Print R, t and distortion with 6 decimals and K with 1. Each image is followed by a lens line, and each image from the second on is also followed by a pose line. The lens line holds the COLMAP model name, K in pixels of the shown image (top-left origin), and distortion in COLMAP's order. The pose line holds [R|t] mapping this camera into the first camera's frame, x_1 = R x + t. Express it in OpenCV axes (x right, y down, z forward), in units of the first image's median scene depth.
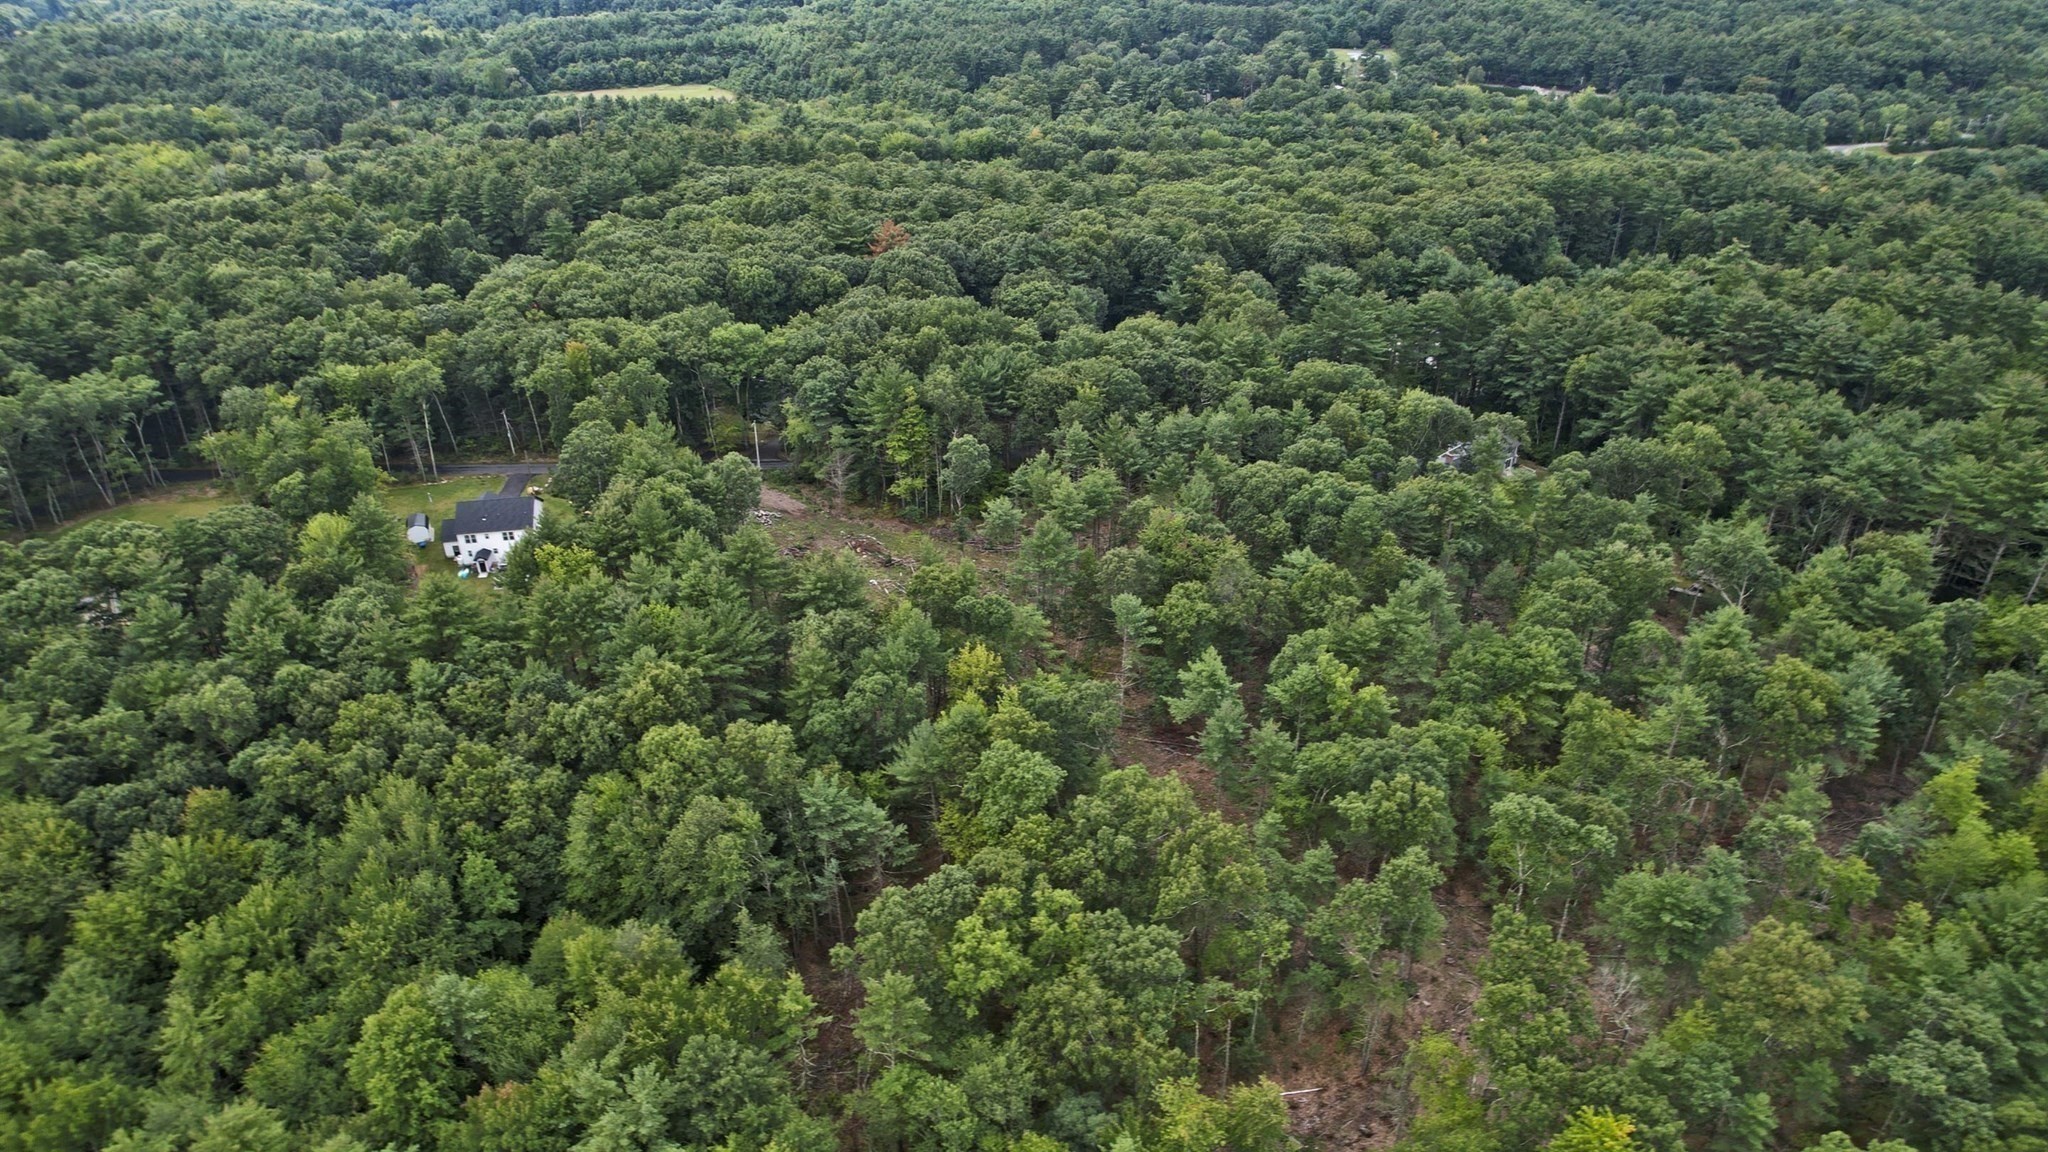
lens RADIAL K [[1306.5, 0, 1017.3], [0, 1306.5, 587.3], [0, 0, 1]] dist [-0.080462, 0.074168]
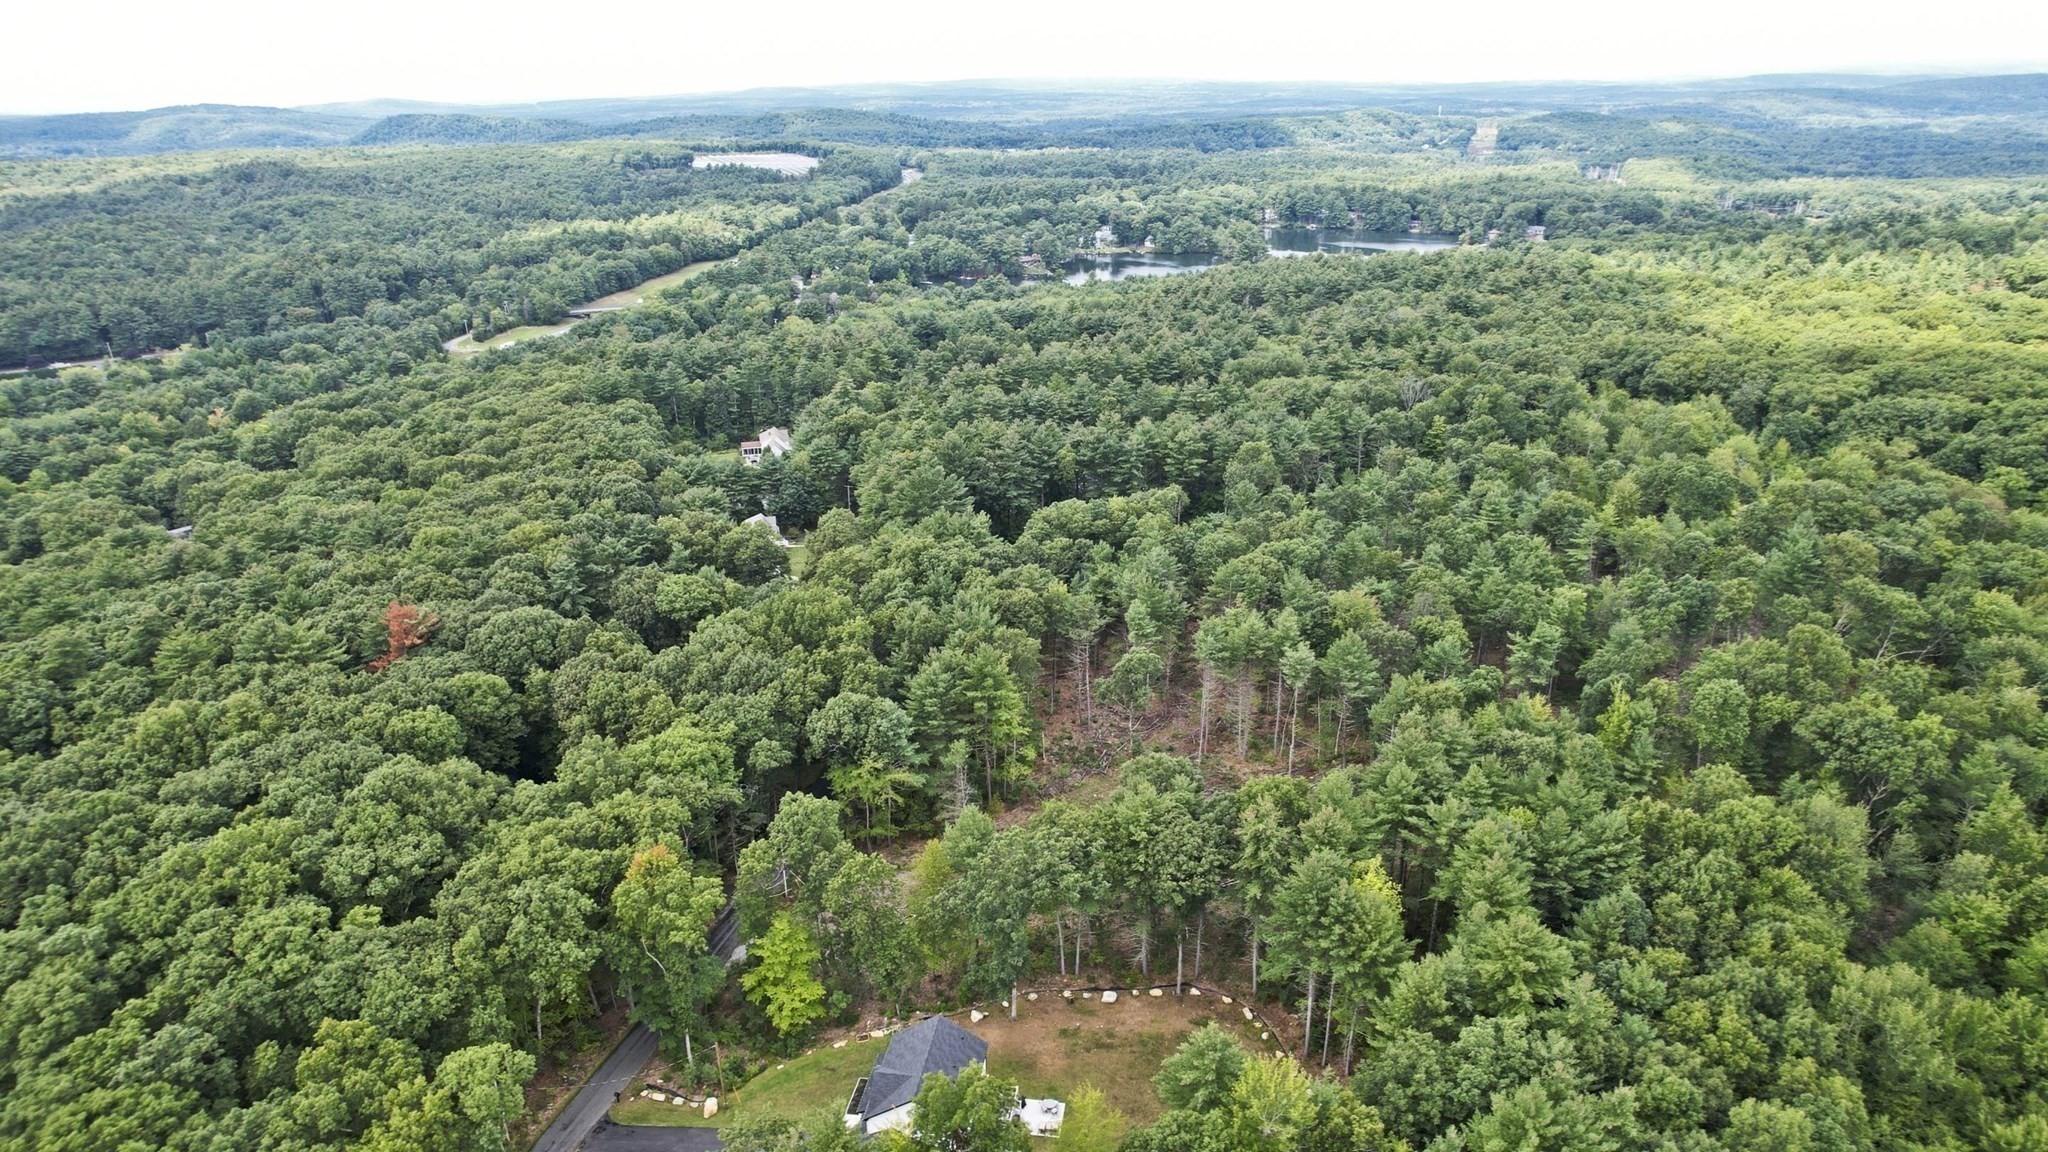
lens RADIAL K [[1306.5, 0, 1015.2], [0, 1306.5, 584.8], [0, 0, 1]] dist [-0.080462, 0.074168]
pose [[0.299836, -0.345663, 0.889165, -0.798165], [0.490052, 0.855484, 0.167319, -0.318457], [-0.818503, 0.385569, 0.425898, 0.564970]]
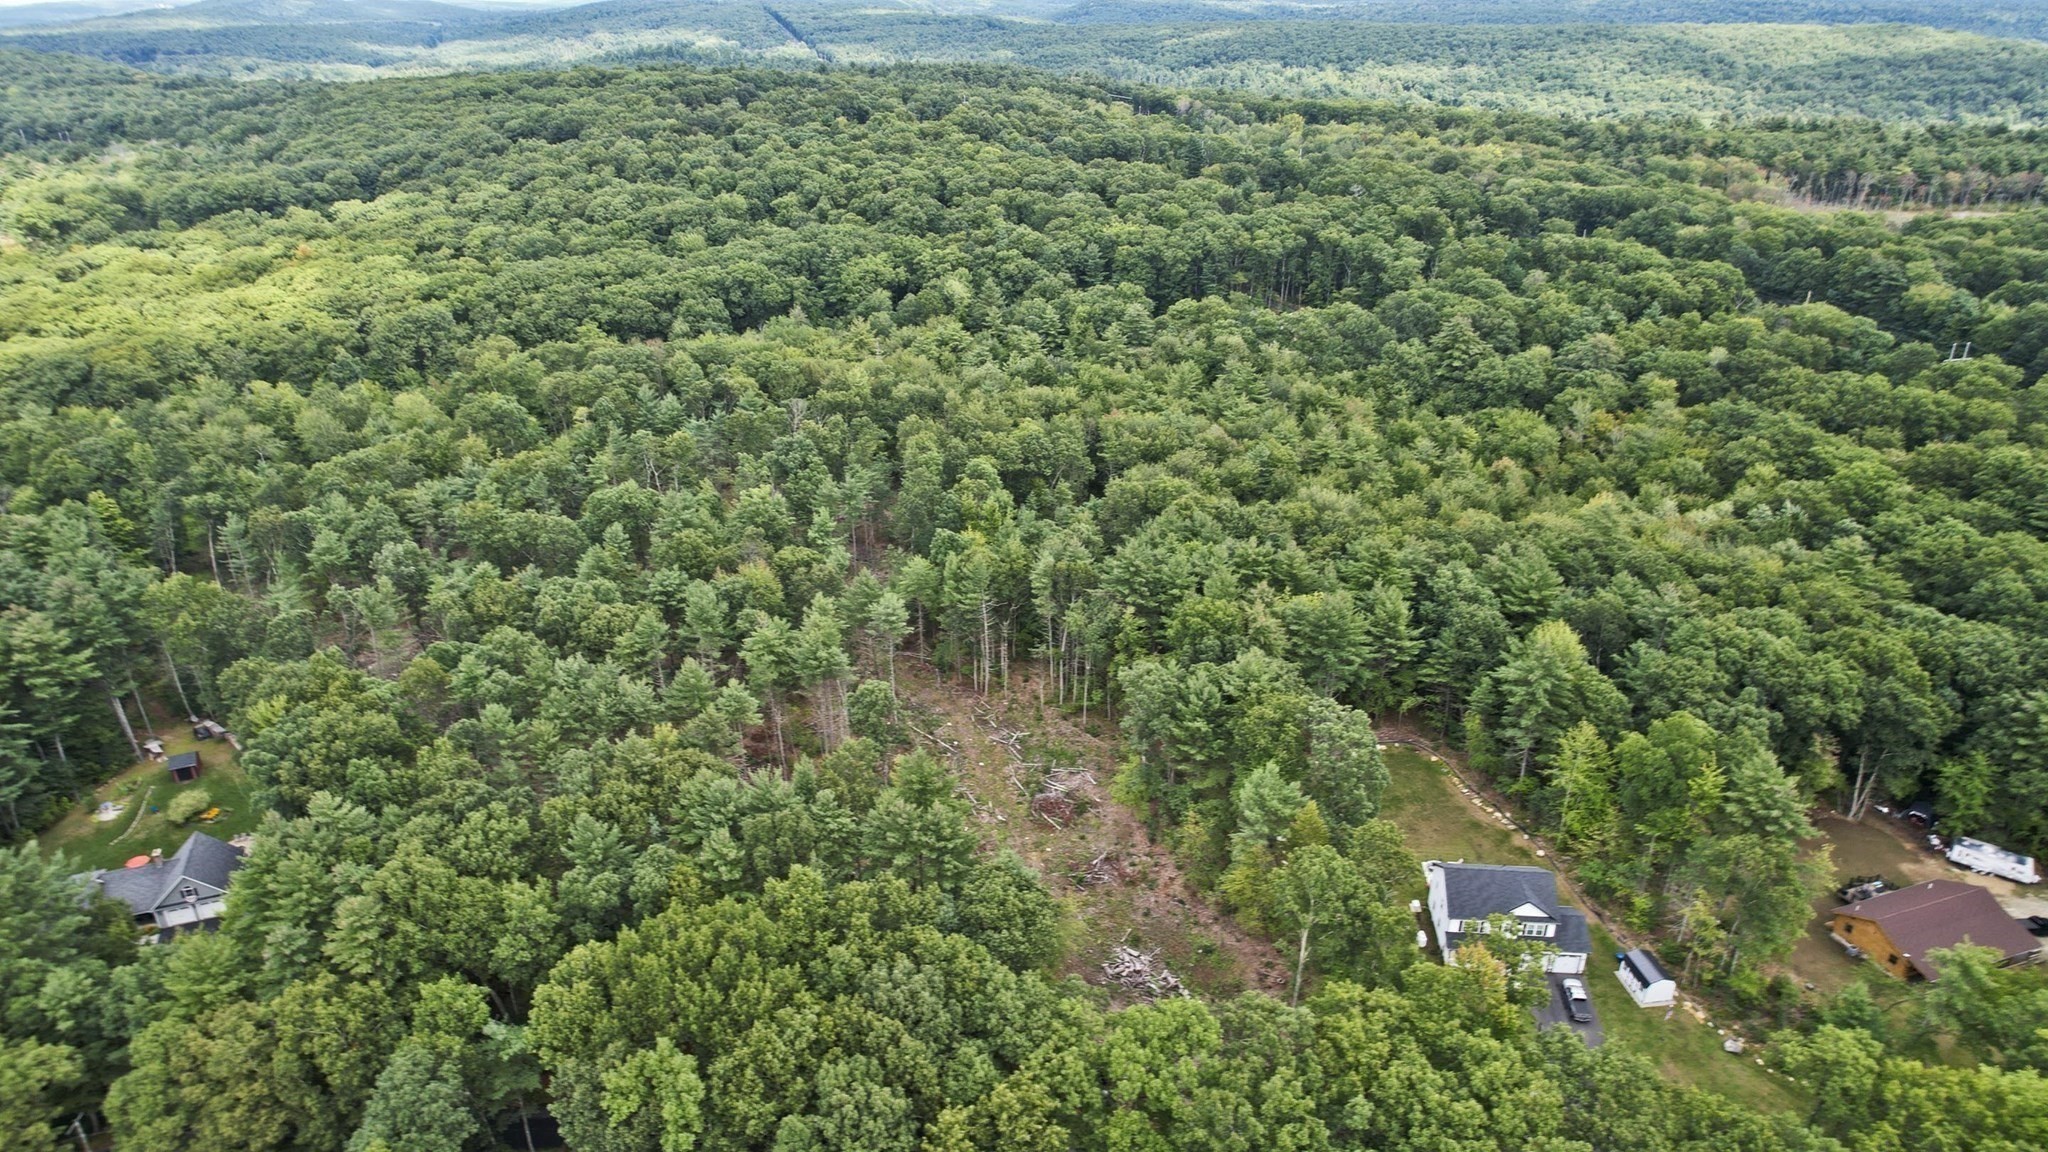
lens RADIAL K [[1306.5, 0, 1011.2], [0, 1306.5, 583.8], [0, 0, 1]] dist [-0.080462, 0.074168]
pose [[-0.967076, -0.088945, 0.238438, -0.277102], [0.145462, 0.575597, 0.804692, -0.705577], [-0.208817, 0.812882, -0.543708, 1.209319]]
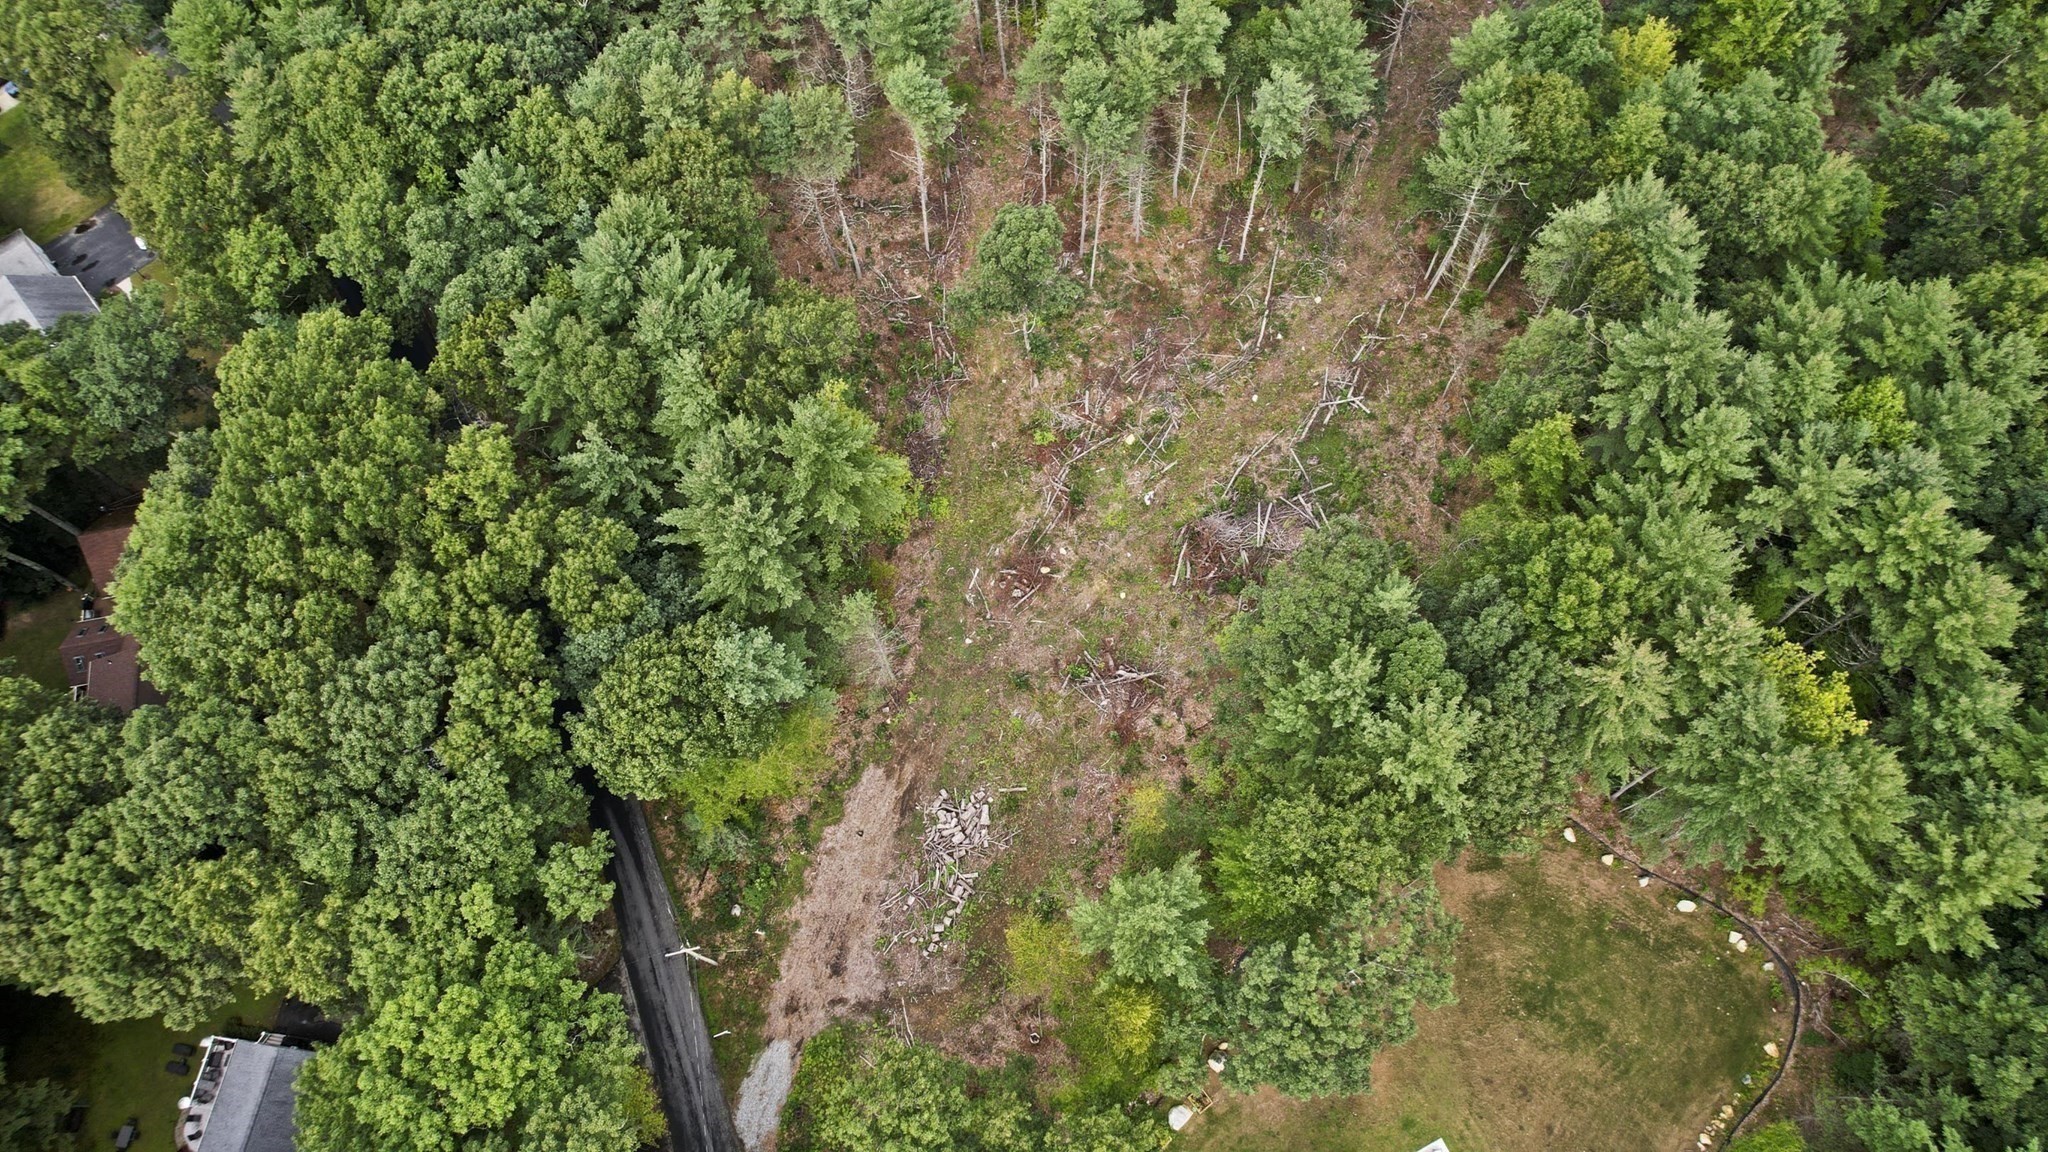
lens RADIAL K [[1306.5, 0, 1013.9], [0, 1306.5, 581.2], [0, 0, 1]] dist [-0.080462, 0.074168]
pose [[-0.309265, -0.876110, 0.369847, -0.294647], [0.503941, 0.178833, 0.845022, -0.442894], [-0.806473, 0.447717, 0.386201, 0.767654]]
